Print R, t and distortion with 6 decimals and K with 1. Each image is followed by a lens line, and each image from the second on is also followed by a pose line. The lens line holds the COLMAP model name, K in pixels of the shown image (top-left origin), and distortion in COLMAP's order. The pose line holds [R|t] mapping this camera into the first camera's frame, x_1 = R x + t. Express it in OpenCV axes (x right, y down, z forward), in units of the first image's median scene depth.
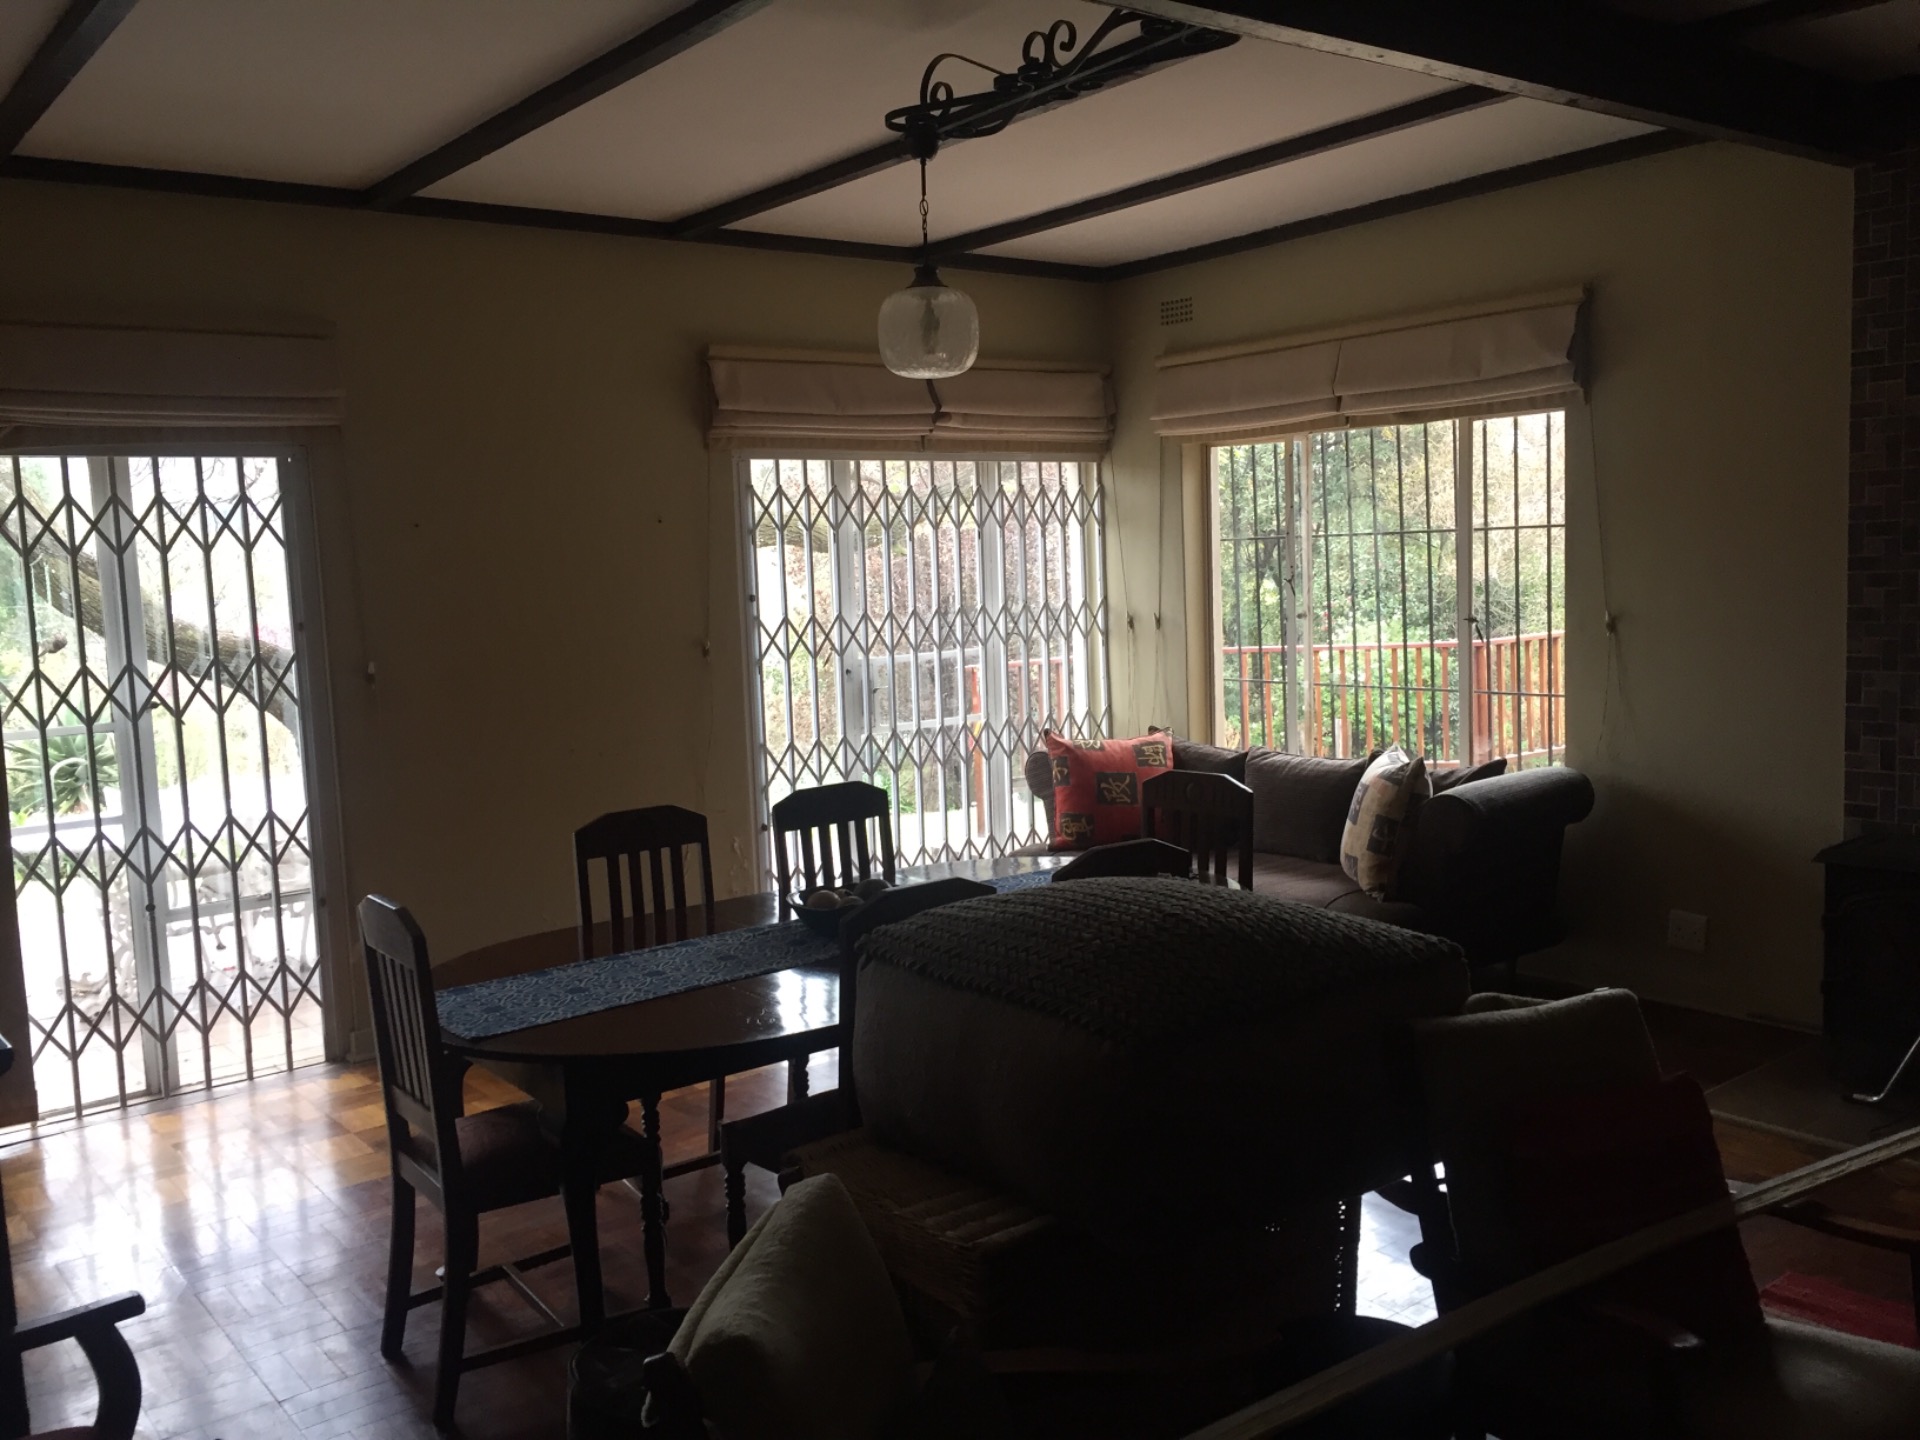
lens RADIAL K [[1609.5, 0, 960.0], [0, 1609.5, 720.0], [0, 0, 1]] dist [0.026717, -0.015710]
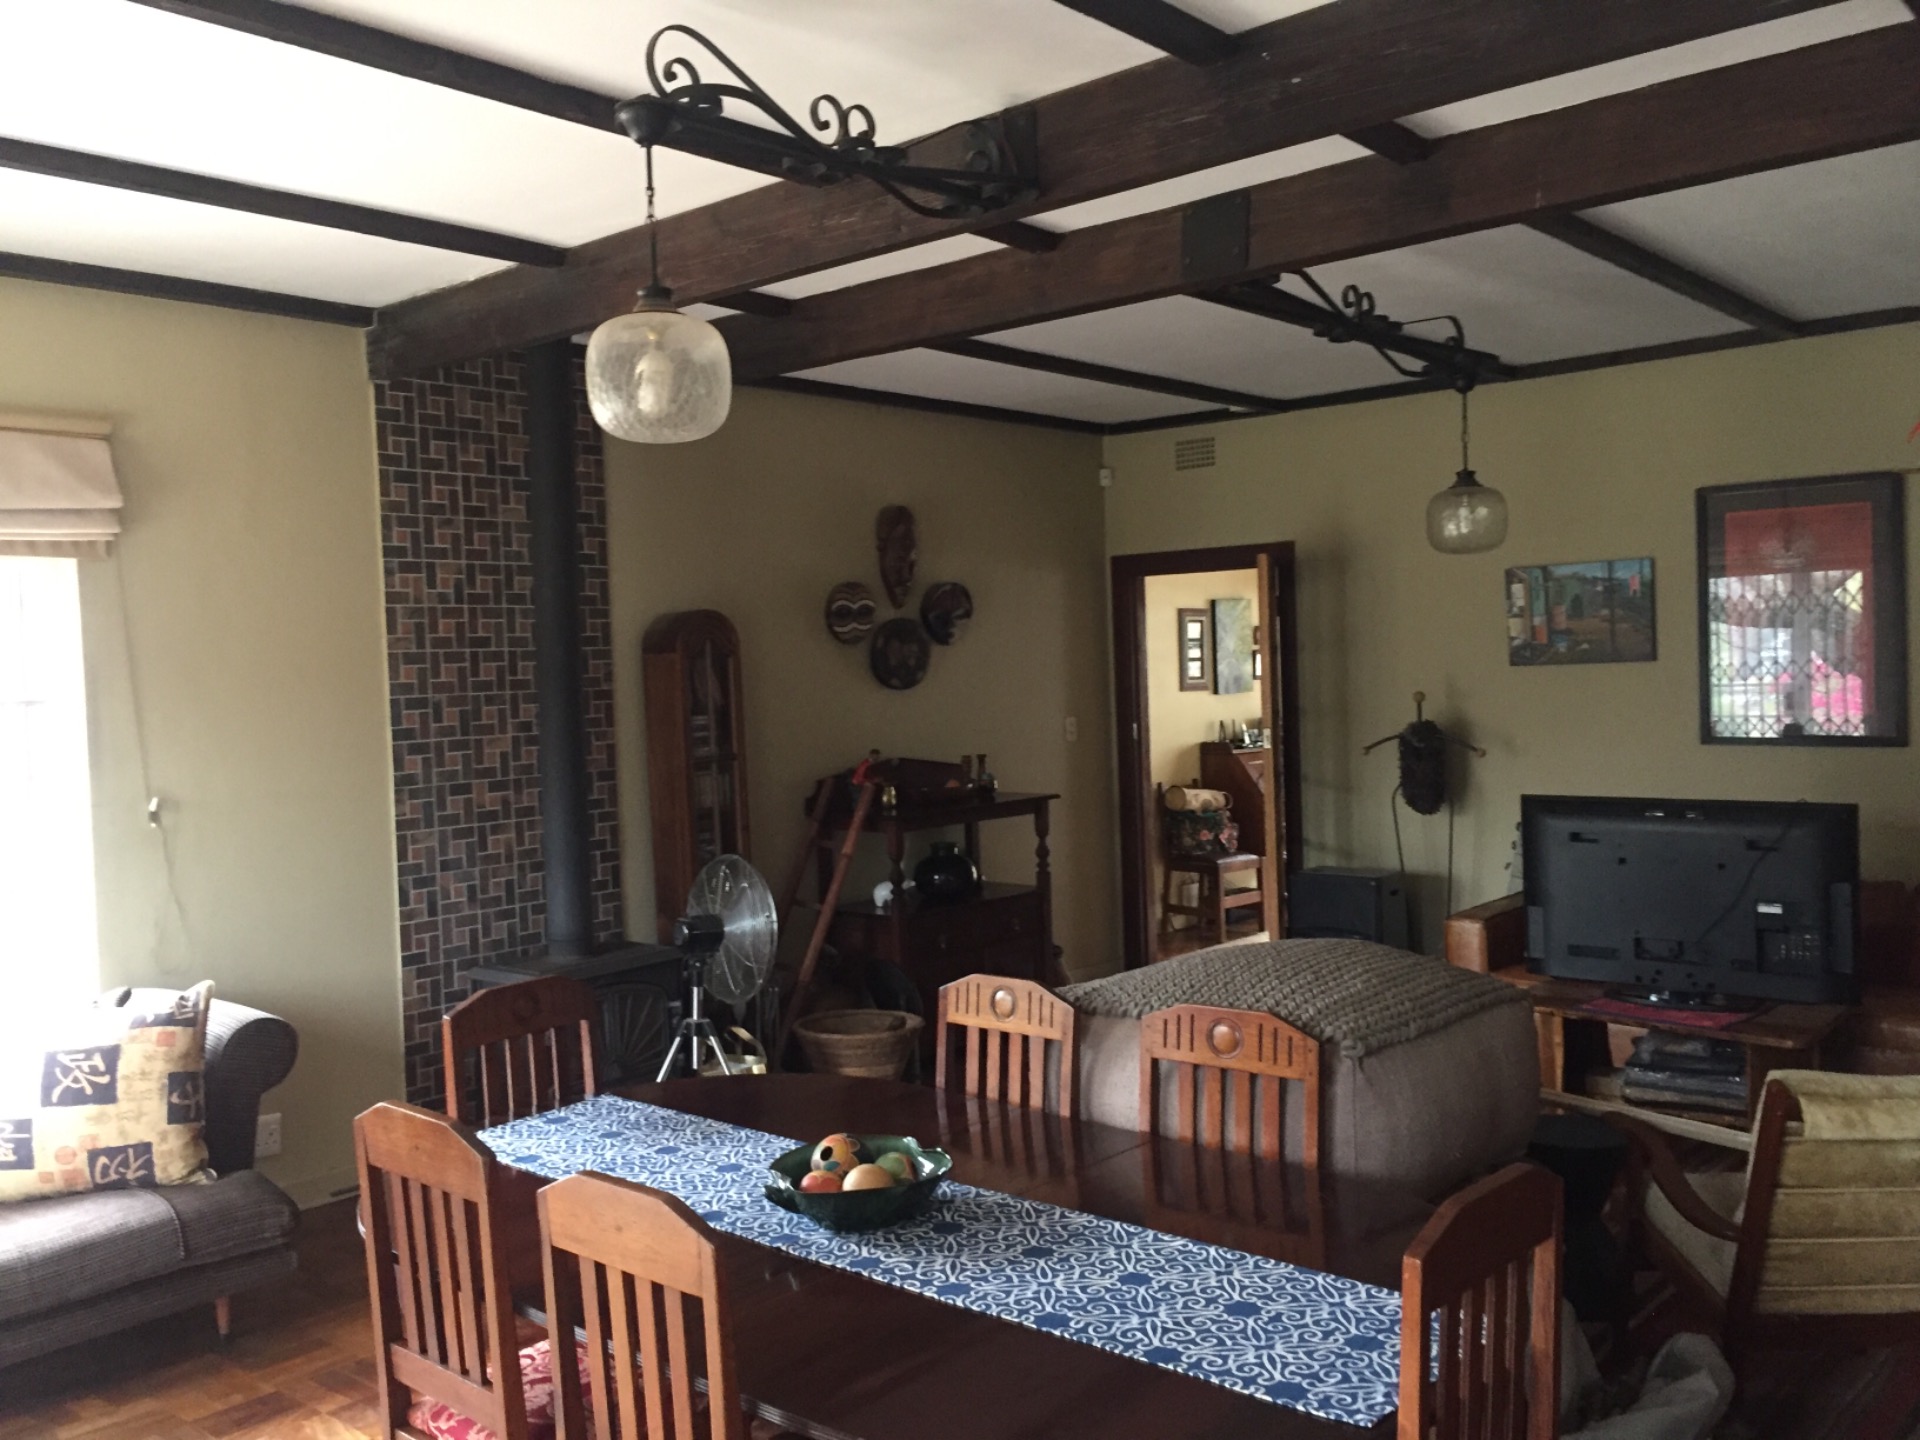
lens RADIAL K [[1635.3, 0, 960.0], [0, 1635.3, 720.0], [0, 0, 1]] dist [0.076811, -0.086955]
pose [[-0.176648, 0.017161, 0.984125, -0.620195], [0.141639, 0.989885, 0.008162, -0.061930], [-0.974030, 0.140832, -0.177292, 0.830415]]
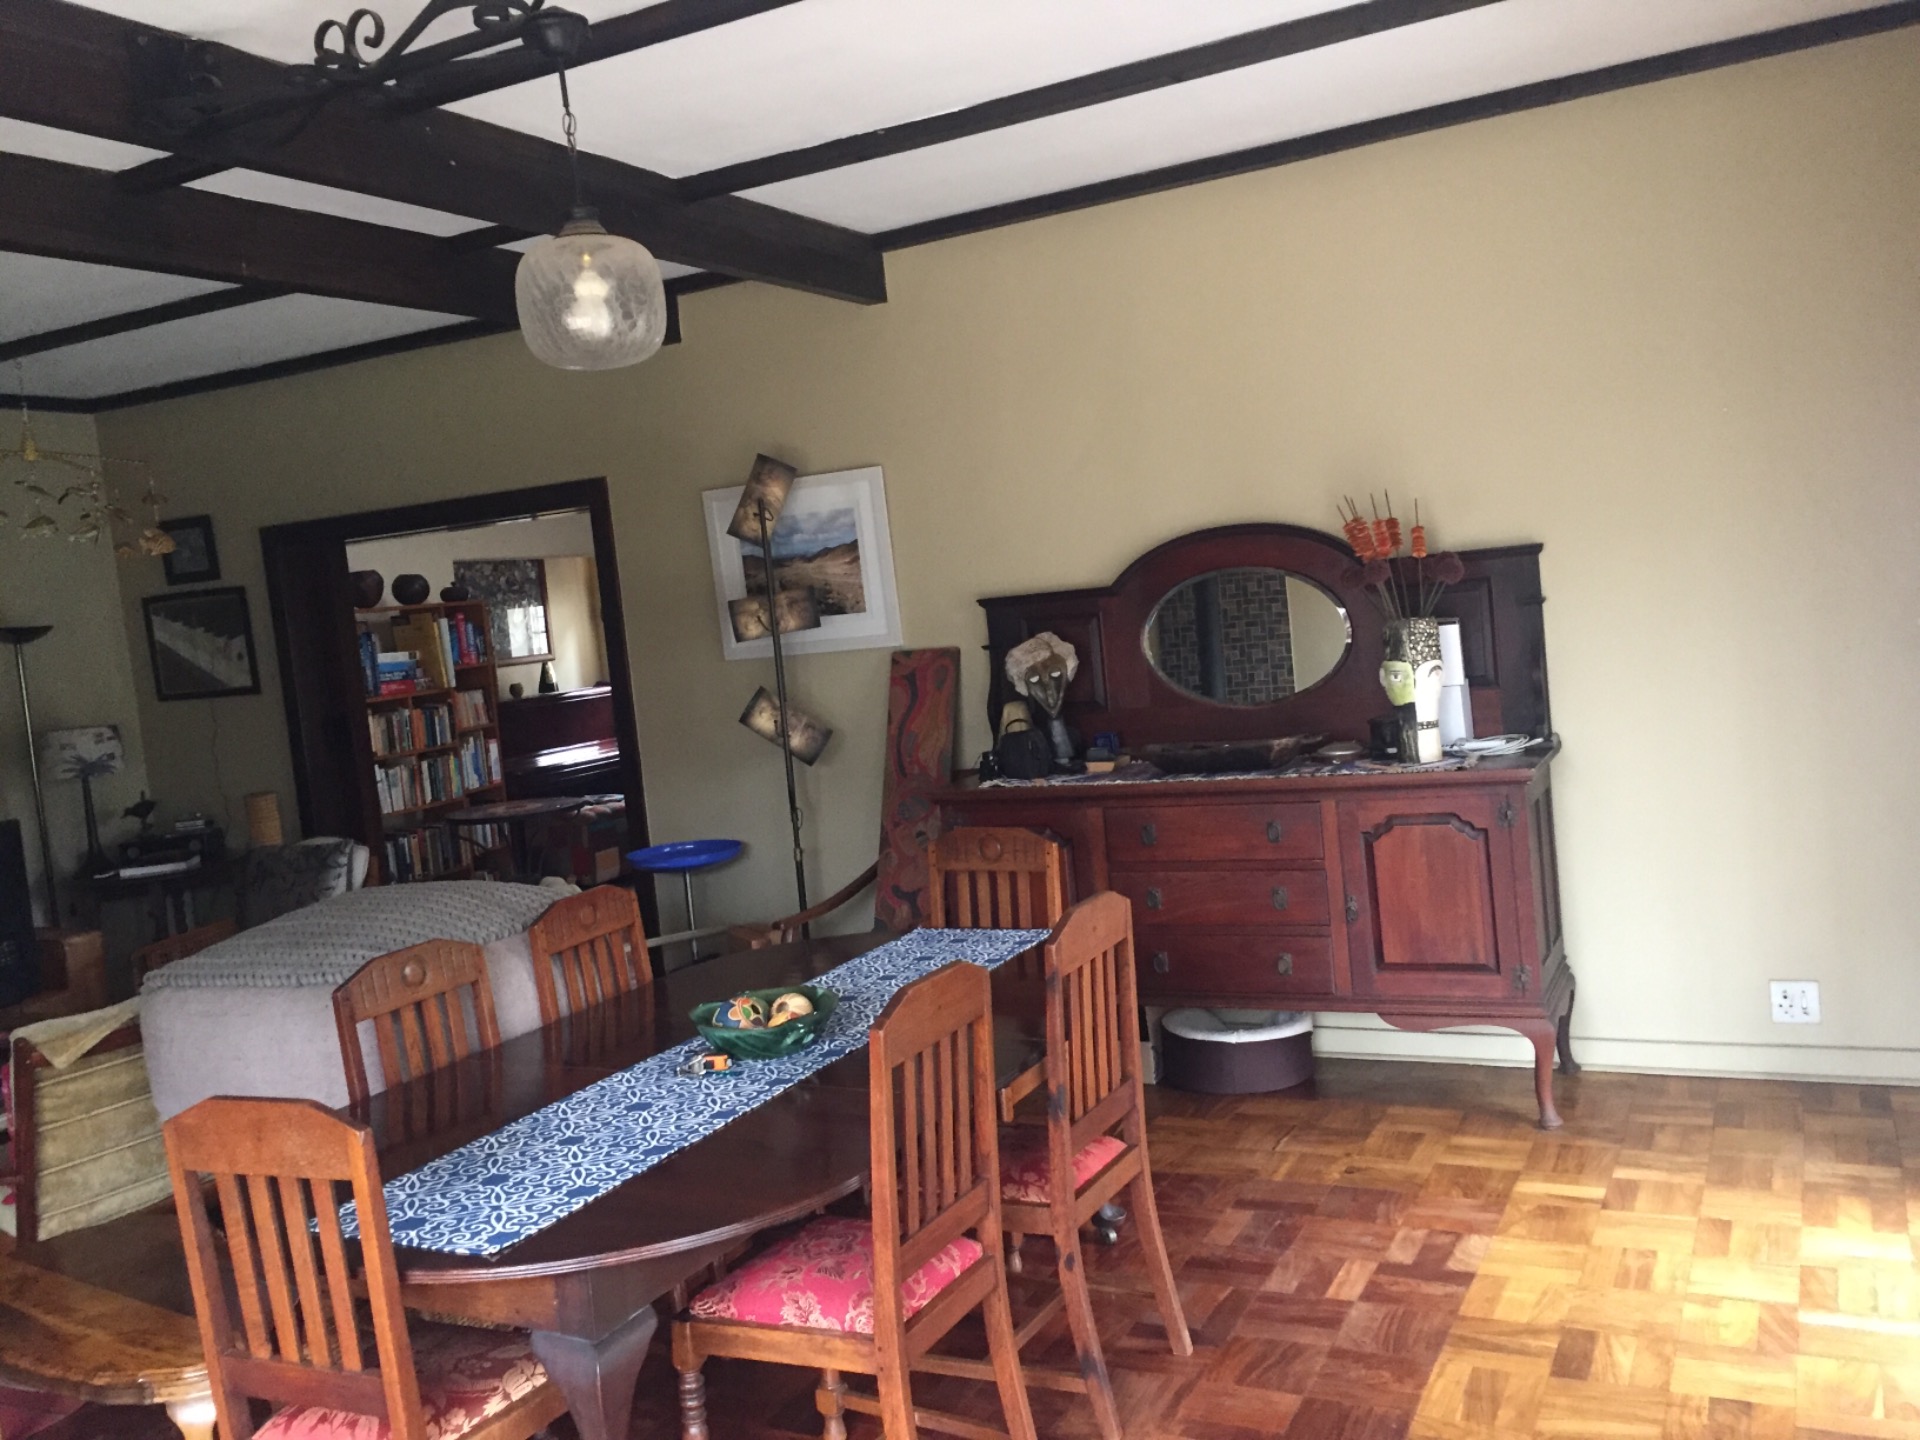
lens RADIAL K [[1621.6, 0, 960.0], [0, 1621.6, 720.0], [0, 0, 1]] dist [0.076888, -0.084149]
pose [[-0.908949, 0.166959, -0.382016, 0.096242], [0.097989, 0.976196, 0.193495, -0.147236], [0.405228, 0.138444, -0.903672, 1.402734]]
